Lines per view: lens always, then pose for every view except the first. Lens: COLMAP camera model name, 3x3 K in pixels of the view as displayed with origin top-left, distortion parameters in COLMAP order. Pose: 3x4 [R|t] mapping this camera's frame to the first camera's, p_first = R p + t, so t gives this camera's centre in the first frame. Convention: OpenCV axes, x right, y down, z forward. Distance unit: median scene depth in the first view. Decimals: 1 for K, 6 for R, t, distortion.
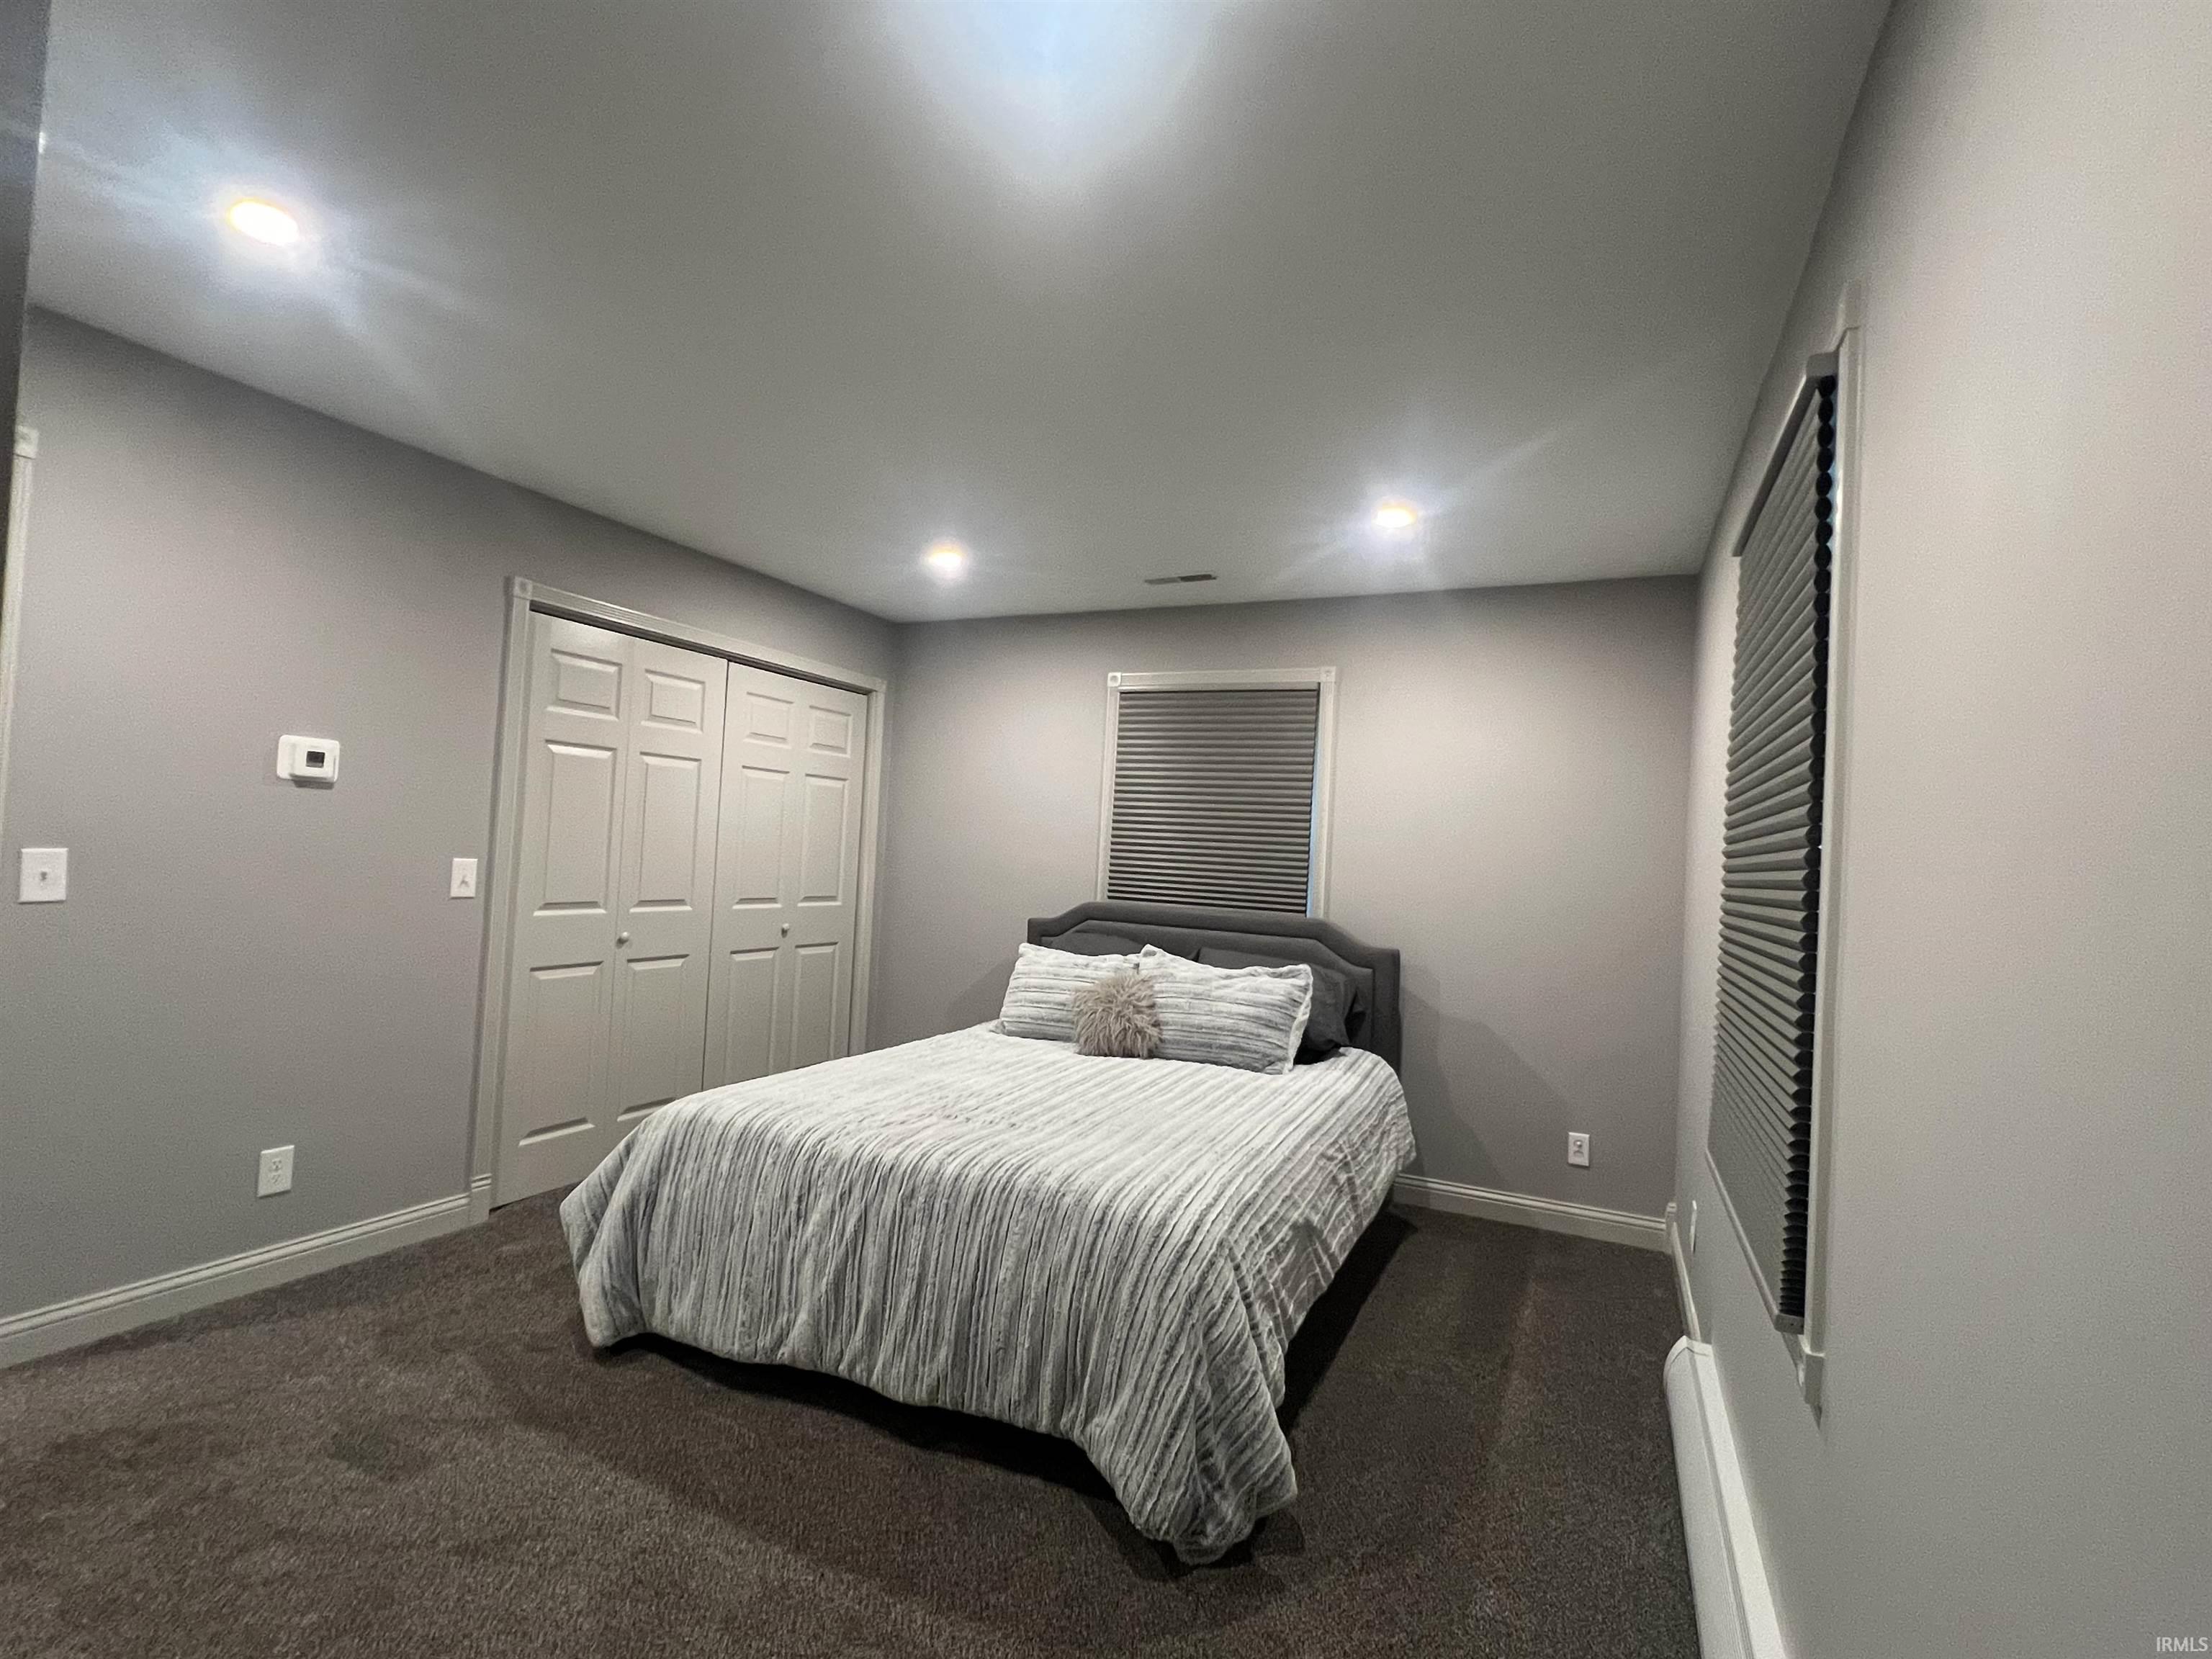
lens RADIAL K [[1035.6, 0, 1106.0], [0, 1035.6, 829.5], [0, 0, 1]] dist [0.011333, -0.000007]
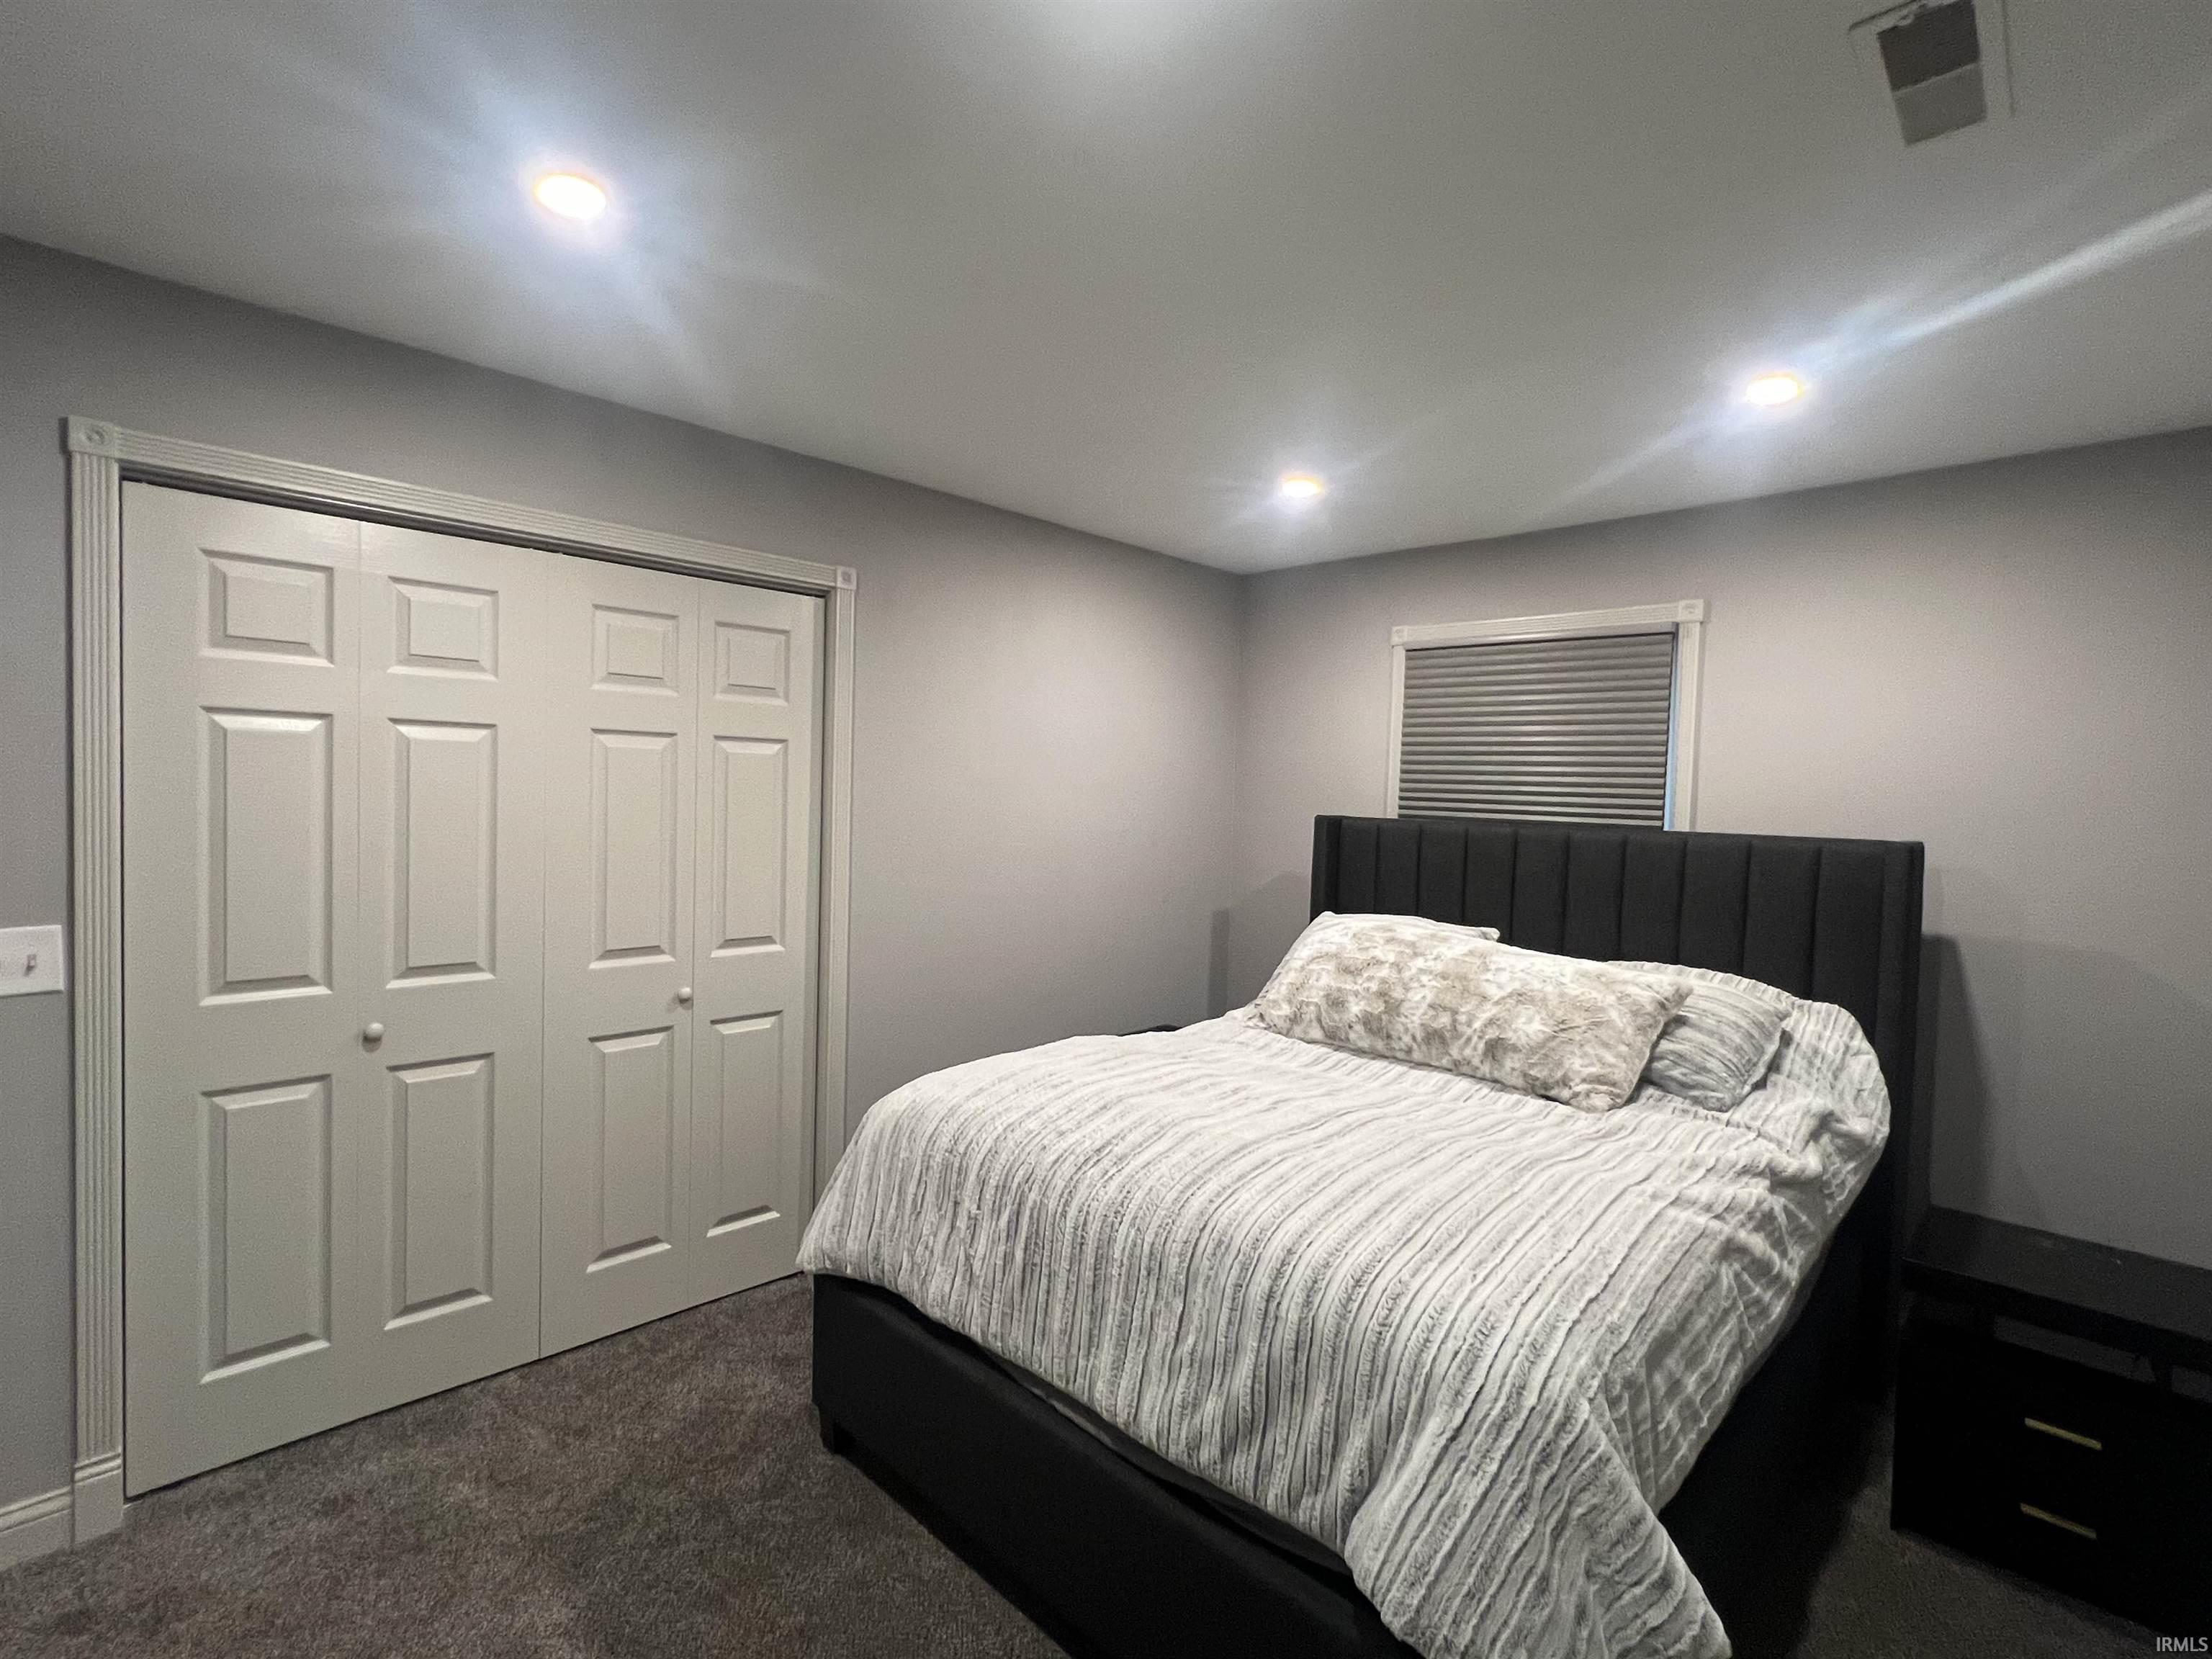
lens RADIAL K [[1035.6, 0, 1106.0], [0, 1035.6, 829.5], [0, 0, 1]] dist [0.011333, -0.000007]
pose [[0.947837, -0.021371, -0.318037, 0.123464], [0.038347, 0.998148, 0.047214, -0.024322], [0.316440, -0.056947, 0.946902, 0.573439]]
